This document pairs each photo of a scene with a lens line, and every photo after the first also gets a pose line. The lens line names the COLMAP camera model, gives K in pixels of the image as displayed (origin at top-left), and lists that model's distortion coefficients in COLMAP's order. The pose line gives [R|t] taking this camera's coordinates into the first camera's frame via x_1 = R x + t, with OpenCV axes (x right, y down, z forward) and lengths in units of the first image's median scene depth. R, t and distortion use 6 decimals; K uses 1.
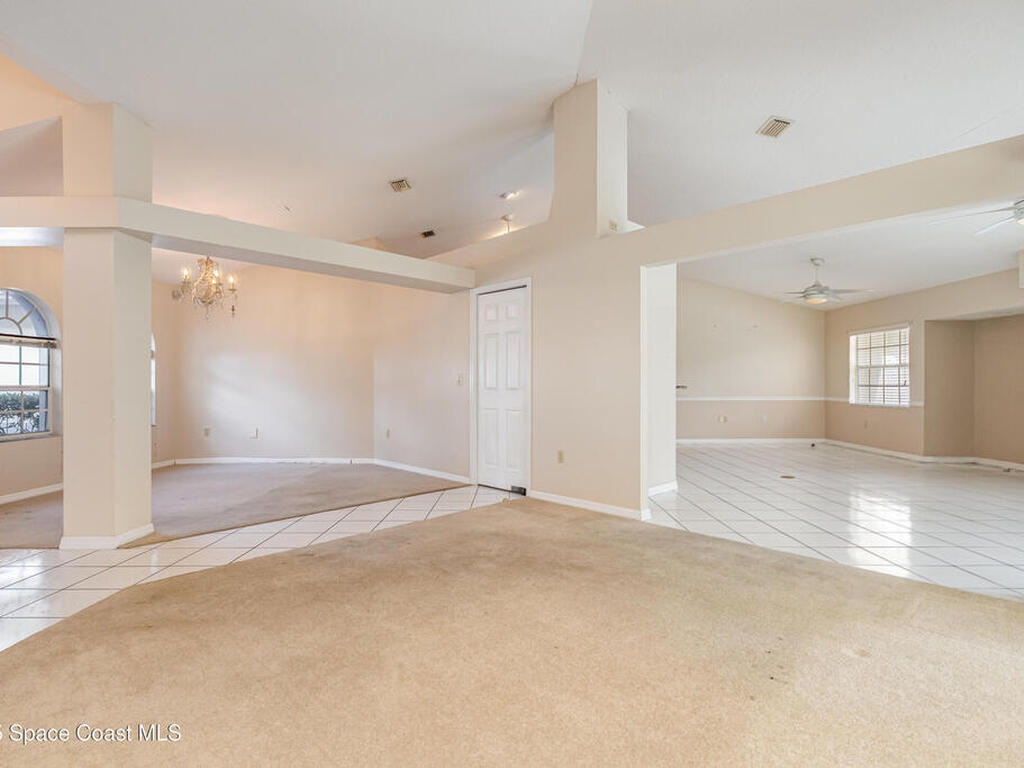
lens RADIAL K [[505.6, 0, 514.9], [0, 505.6, 385.7], [0, 0, 1]] dist [-0.000782, 0.001070]
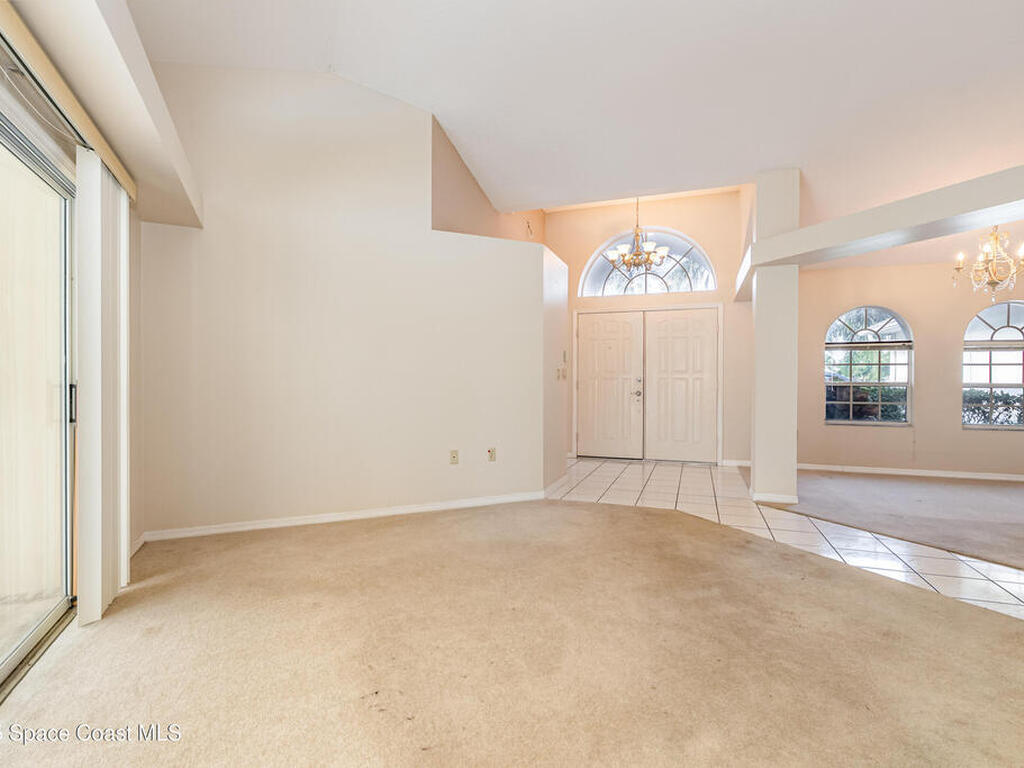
lens RADIAL K [[505.6, 0, 514.9], [0, 505.6, 385.7], [0, 0, 1]] dist [-0.000782, 0.001070]
pose [[-0.332822, 0.008768, -0.942949, 0.468237], [-0.007590, 0.999899, 0.011976, -0.000186], [0.942959, 0.011143, -0.332722, 0.560494]]
